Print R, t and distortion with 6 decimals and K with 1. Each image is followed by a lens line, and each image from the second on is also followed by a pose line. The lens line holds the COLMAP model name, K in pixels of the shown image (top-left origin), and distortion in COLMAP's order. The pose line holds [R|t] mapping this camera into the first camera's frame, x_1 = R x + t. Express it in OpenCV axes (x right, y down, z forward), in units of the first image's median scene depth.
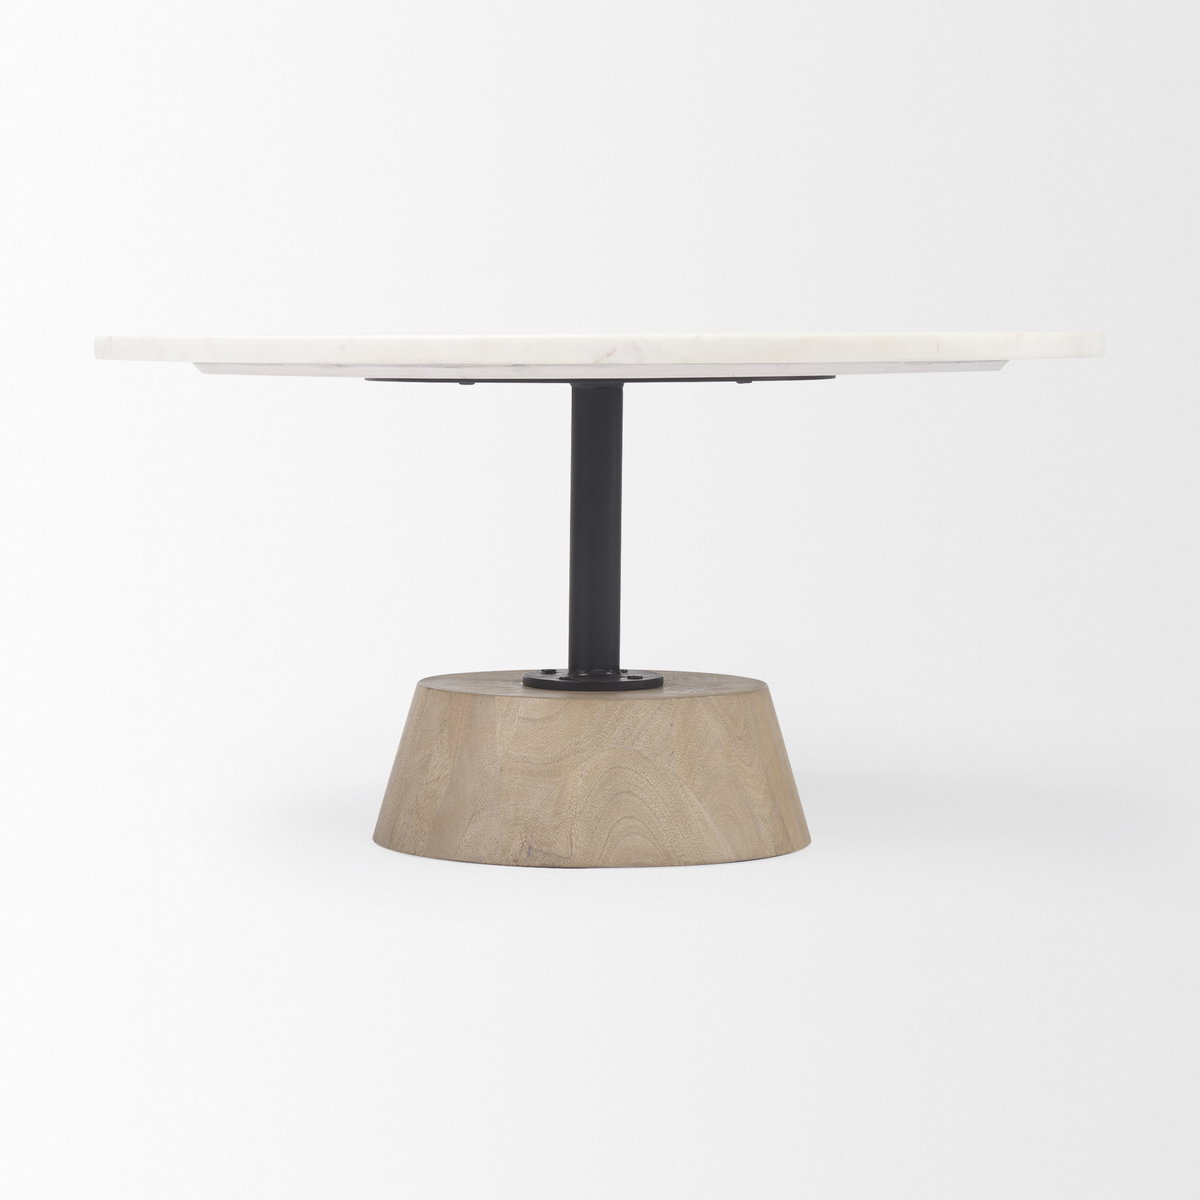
lens RADIAL K [[4004.6, 0, 600.0], [0, 4004.6, 600.0], [0, 0, 1]] dist [-0.222139, -0.181148]
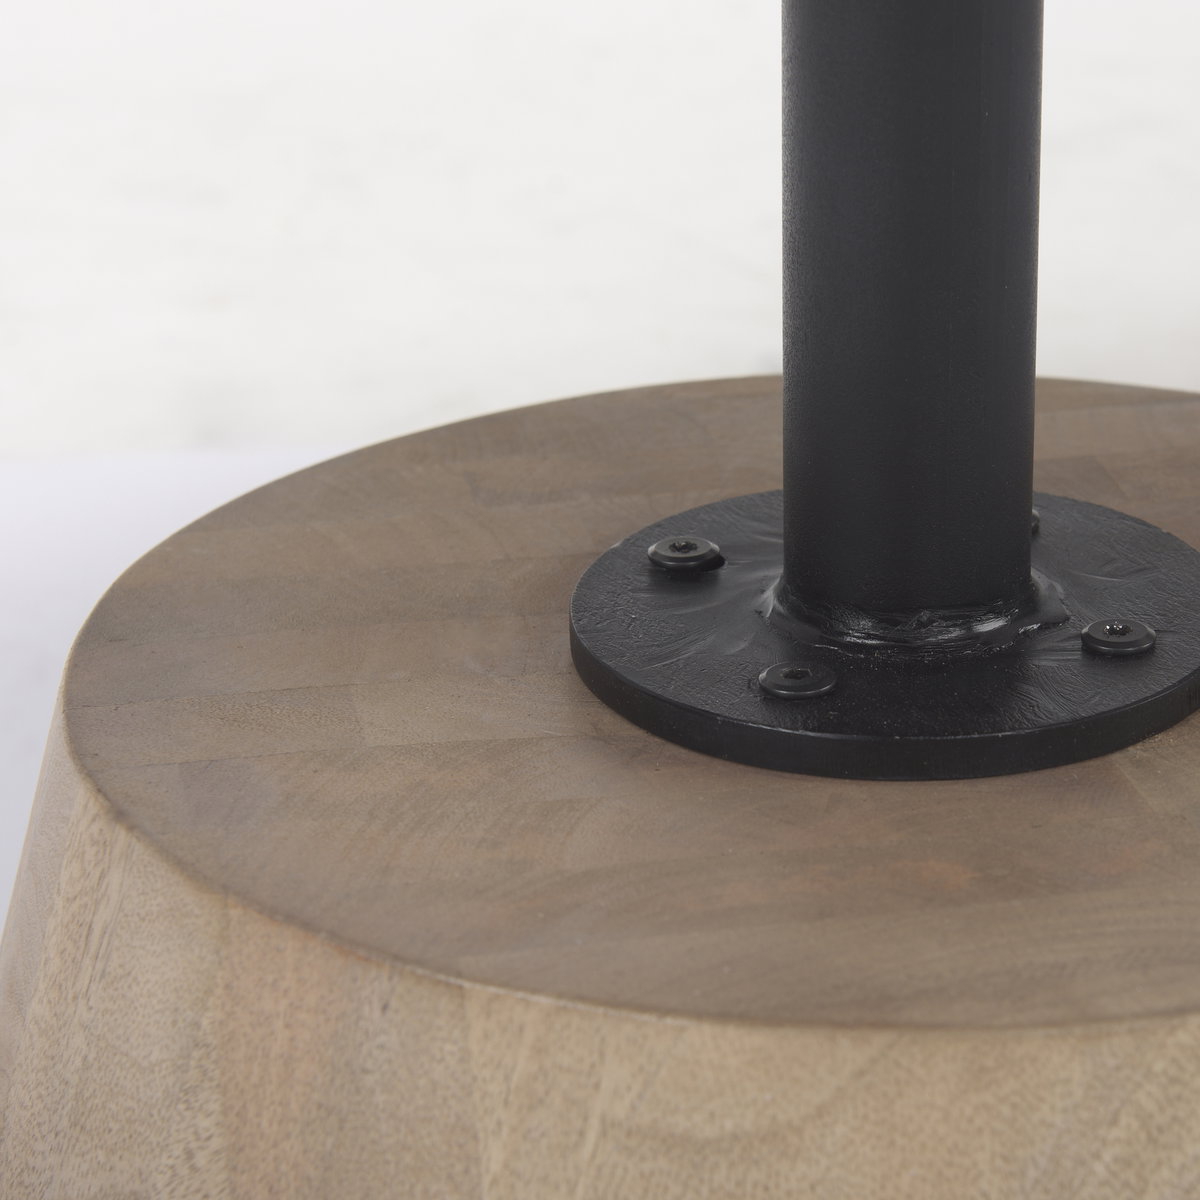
lens RADIAL K [[4004.6, 0, 600.0], [0, 4004.6, 600.0], [0, 0, 1]] dist [-0.222139, -0.181148]
pose [[0.998474, -0.048903, 0.025666, -0.023930], [0.038336, 0.948214, 0.315310, -0.050077], [-0.039756, -0.313845, 0.948642, 0.836054]]
